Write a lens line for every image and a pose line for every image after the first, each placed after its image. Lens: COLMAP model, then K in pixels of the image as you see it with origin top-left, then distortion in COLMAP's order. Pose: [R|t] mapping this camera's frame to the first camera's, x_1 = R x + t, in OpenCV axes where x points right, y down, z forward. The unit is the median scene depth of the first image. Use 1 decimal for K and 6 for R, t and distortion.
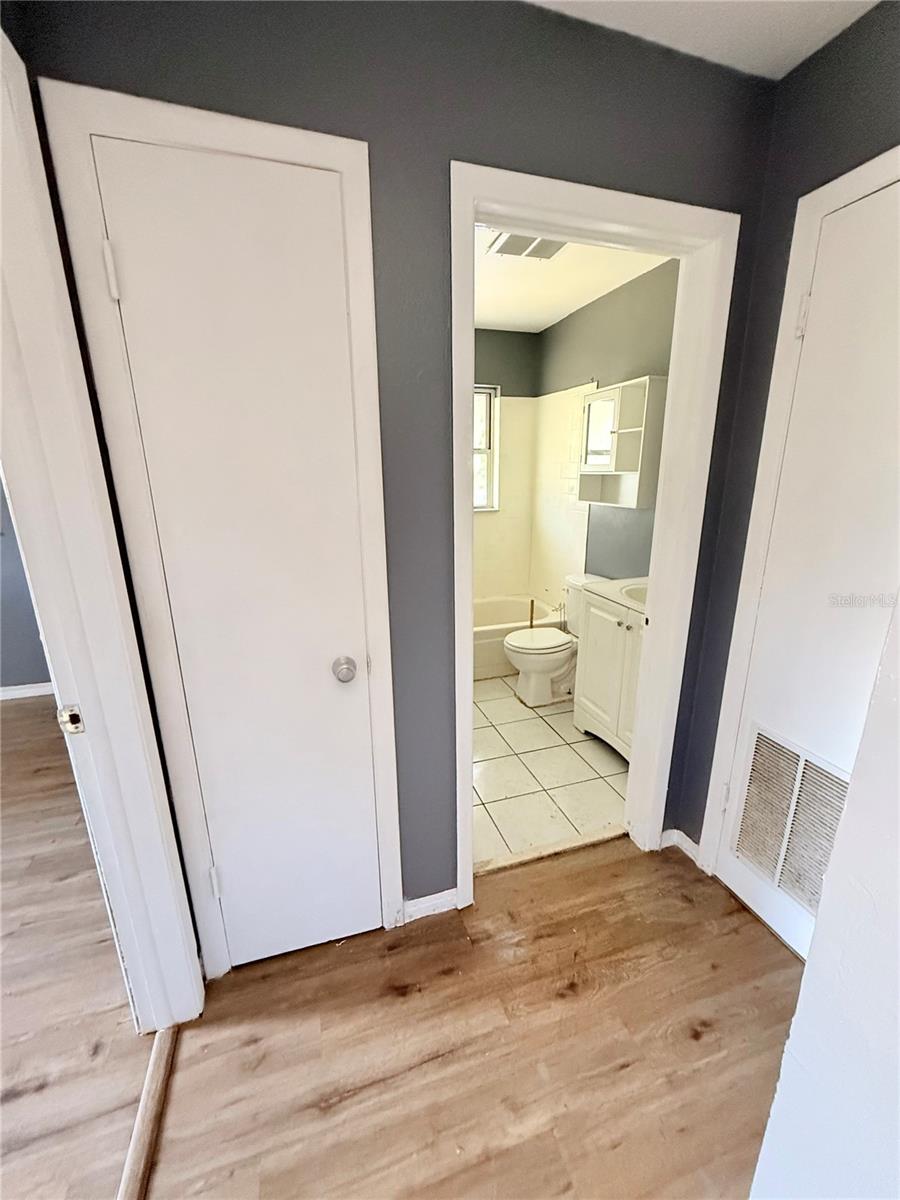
lens RADIAL K [[481.6, 0, 454.6], [0, 481.6, 599.8], [0, 0, 1]] dist [-0.000093, 0.000210]
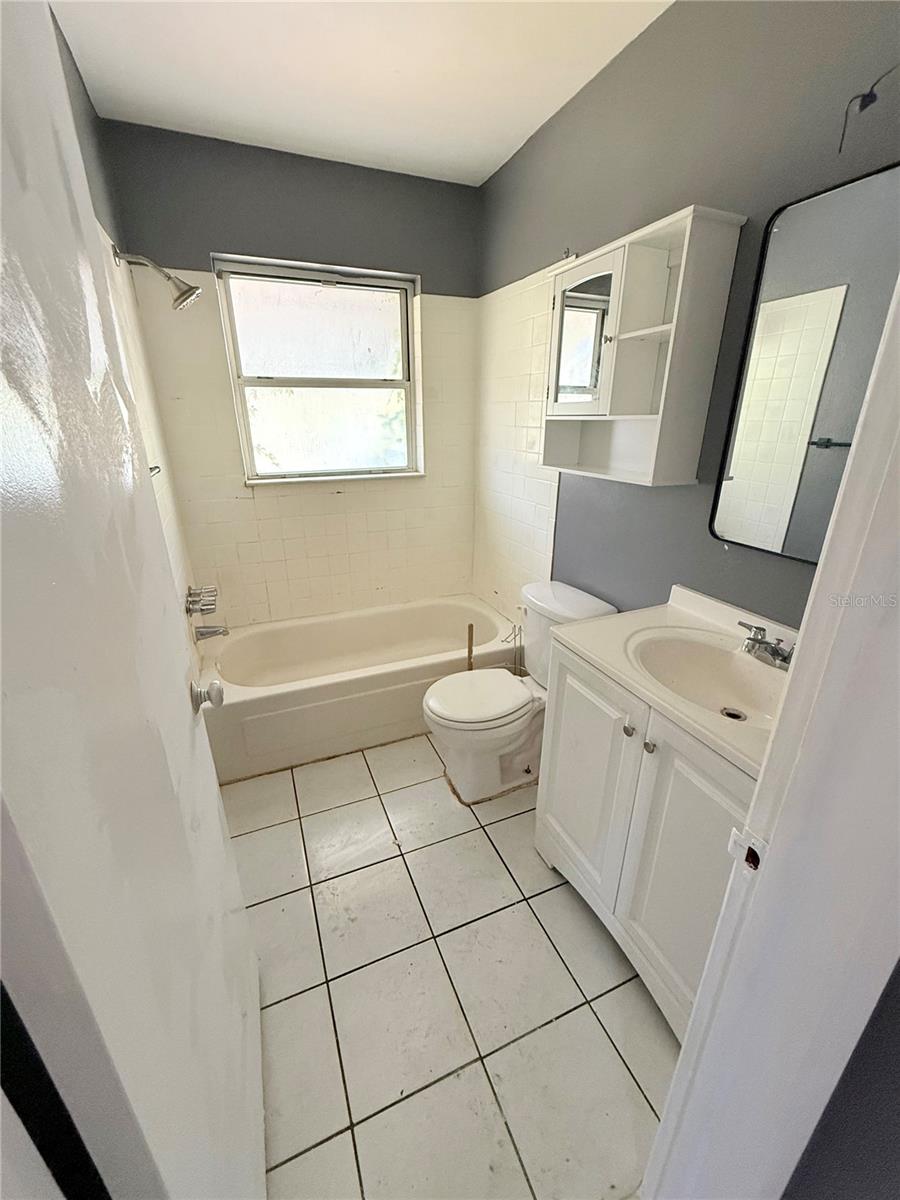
lens RADIAL K [[482.4, 0, 450.0], [0, 482.4, 600.0], [0, 0, 1]] dist [-0.001252, -0.000027]
pose [[0.997033, -0.021543, 0.073894, 0.090113], [0.014199, 0.995034, 0.098518, -0.096807], [-0.075650, -0.097176, 0.992388, 0.383603]]
